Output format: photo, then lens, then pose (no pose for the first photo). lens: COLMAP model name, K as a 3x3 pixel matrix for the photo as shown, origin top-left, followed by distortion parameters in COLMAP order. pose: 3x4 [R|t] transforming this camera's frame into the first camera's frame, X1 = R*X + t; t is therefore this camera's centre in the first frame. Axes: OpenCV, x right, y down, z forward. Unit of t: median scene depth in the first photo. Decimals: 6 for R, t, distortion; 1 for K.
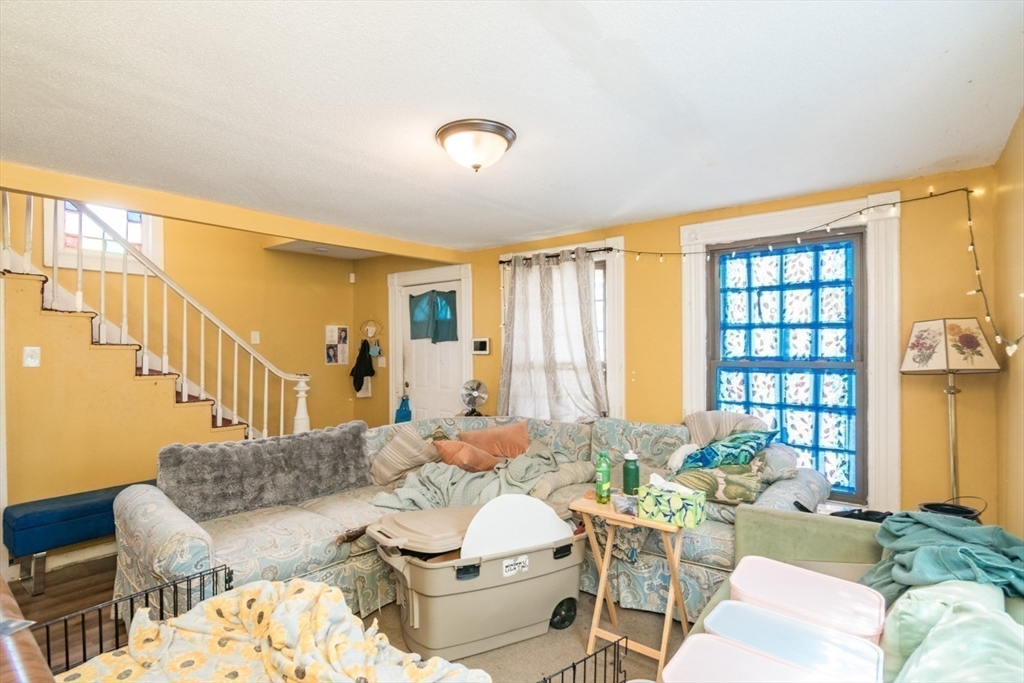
lens RADIAL K [[490.9, 0, 510.3], [0, 490.9, 348.9], [0, 0, 1]] dist [-0.012174, -0.002520]
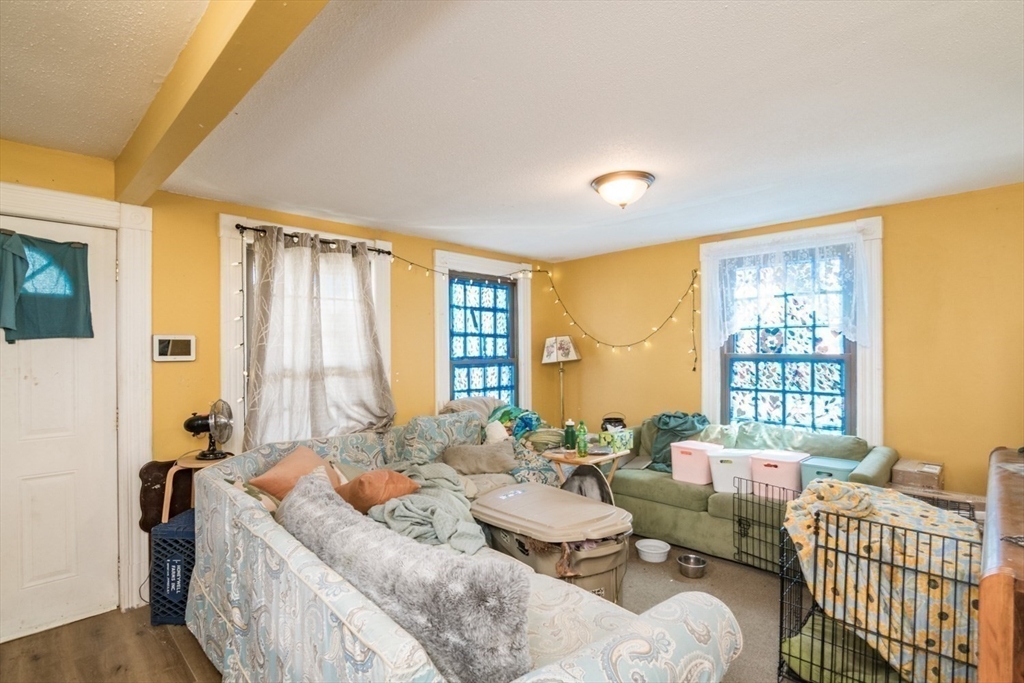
lens RADIAL K [[490.9, 0, 515.2], [0, 490.9, 346.8], [0, 0, 1]] dist [-0.012174, -0.002520]
pose [[0.112965, 0.011860, 0.993528, -0.901184], [0.012518, 0.999832, -0.013359, 0.008816], [-0.993520, 0.013946, 0.112798, 0.731780]]
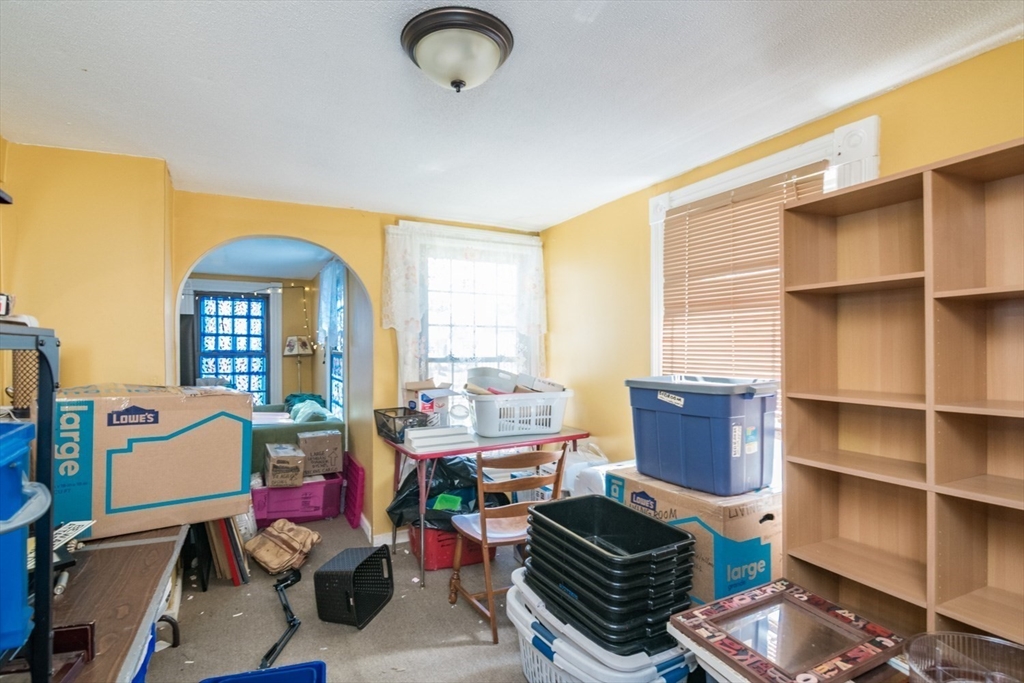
lens RADIAL K [[490.9, 0, 482.2], [0, 490.9, 355.7], [0, 0, 1]] dist [-0.012174, -0.002520]
pose [[0.436478, -0.008390, 0.899676, -0.856912], [-0.004926, 0.999919, 0.011715, 0.010005], [-0.899702, -0.009545, 0.436401, -0.863306]]
